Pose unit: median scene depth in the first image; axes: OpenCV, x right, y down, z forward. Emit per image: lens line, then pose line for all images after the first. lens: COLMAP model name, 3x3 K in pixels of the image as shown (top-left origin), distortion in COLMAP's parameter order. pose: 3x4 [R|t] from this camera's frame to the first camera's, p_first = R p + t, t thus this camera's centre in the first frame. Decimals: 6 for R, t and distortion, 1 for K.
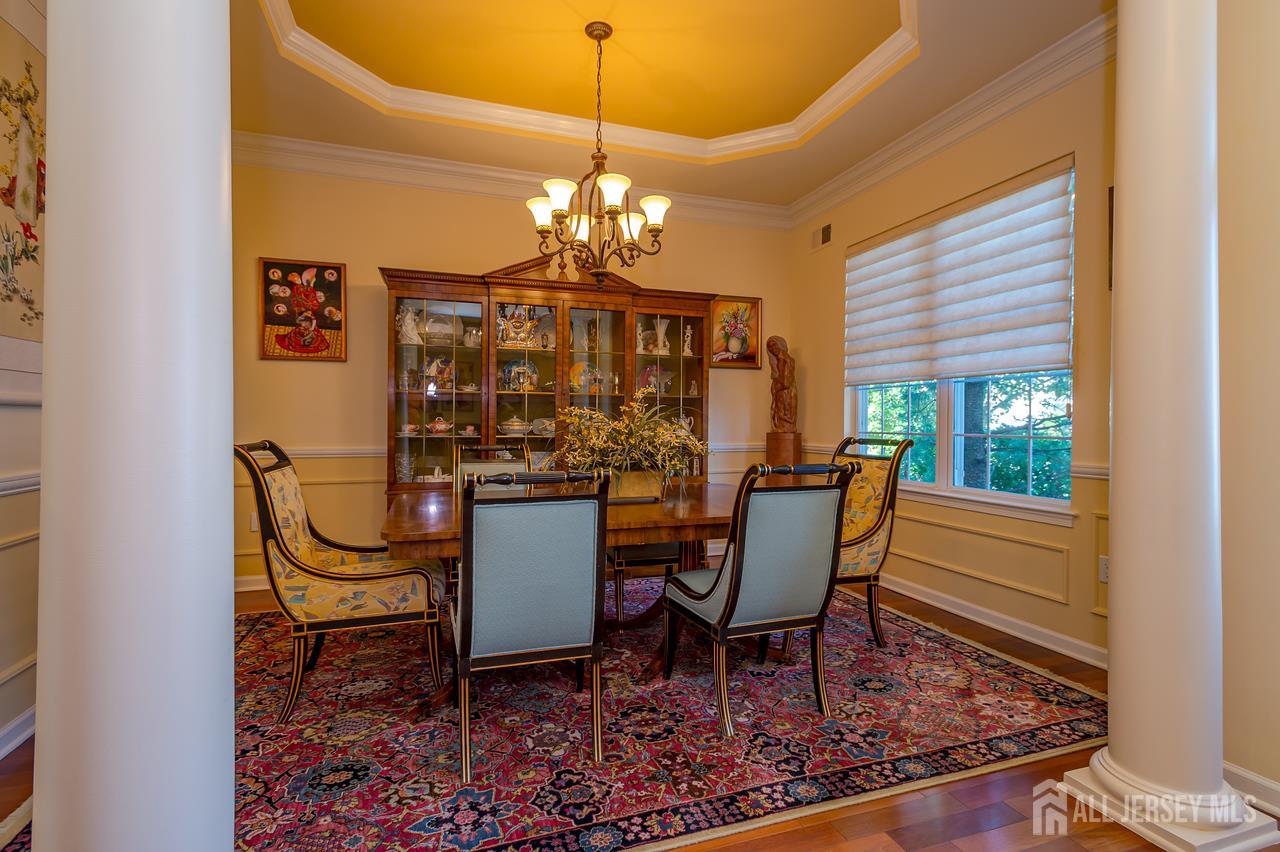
lens RADIAL K [[598.6, 0, 636.6], [0, 598.6, 425.6], [0, 0, 1]] dist [0.015308, -0.004078]
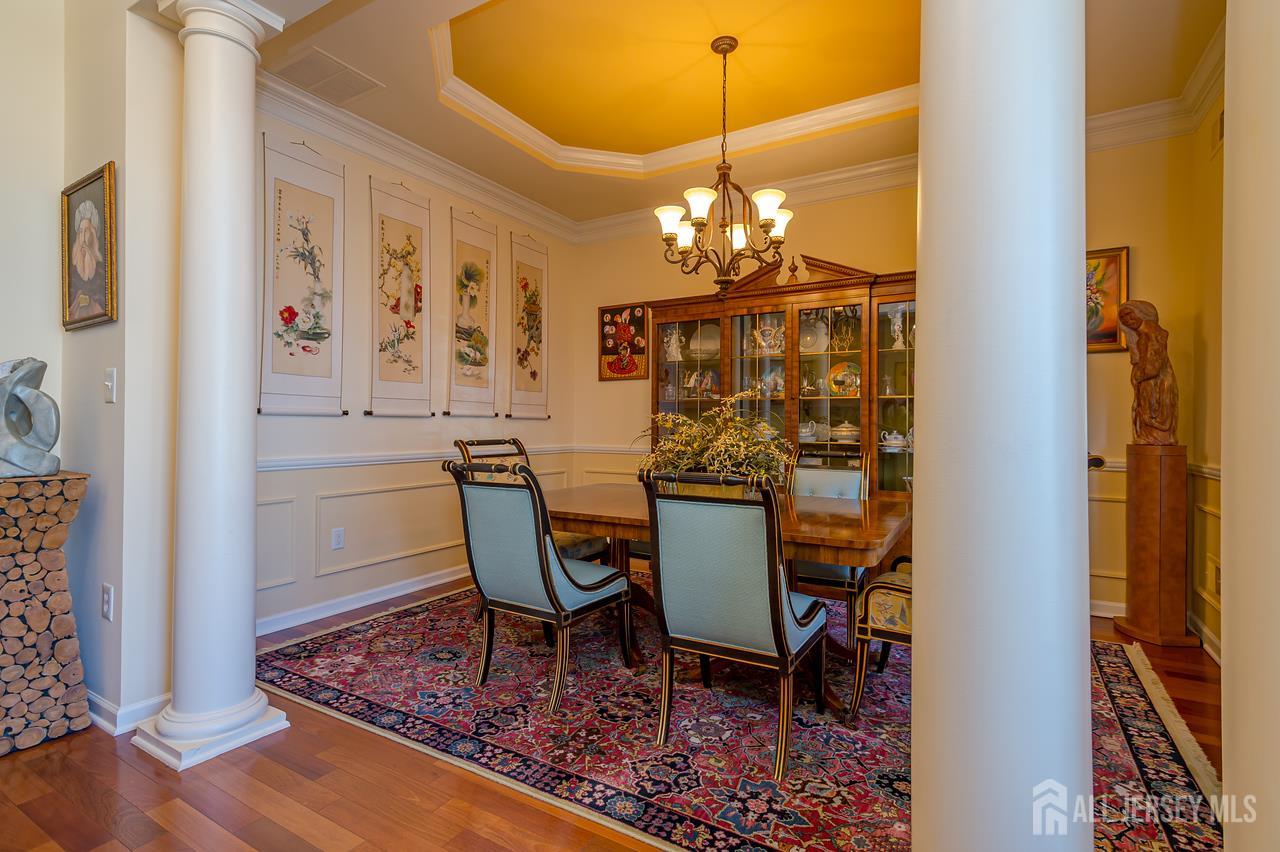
lens RADIAL K [[598.6, 0, 641.2], [0, 598.6, 425.1], [0, 0, 1]] dist [0.015308, -0.004078]
pose [[0.654601, 0.000898, -0.755974, 0.863486], [-0.009274, 0.999934, -0.006842, -0.000515], [0.755917, 0.011490, 0.654566, 0.319244]]
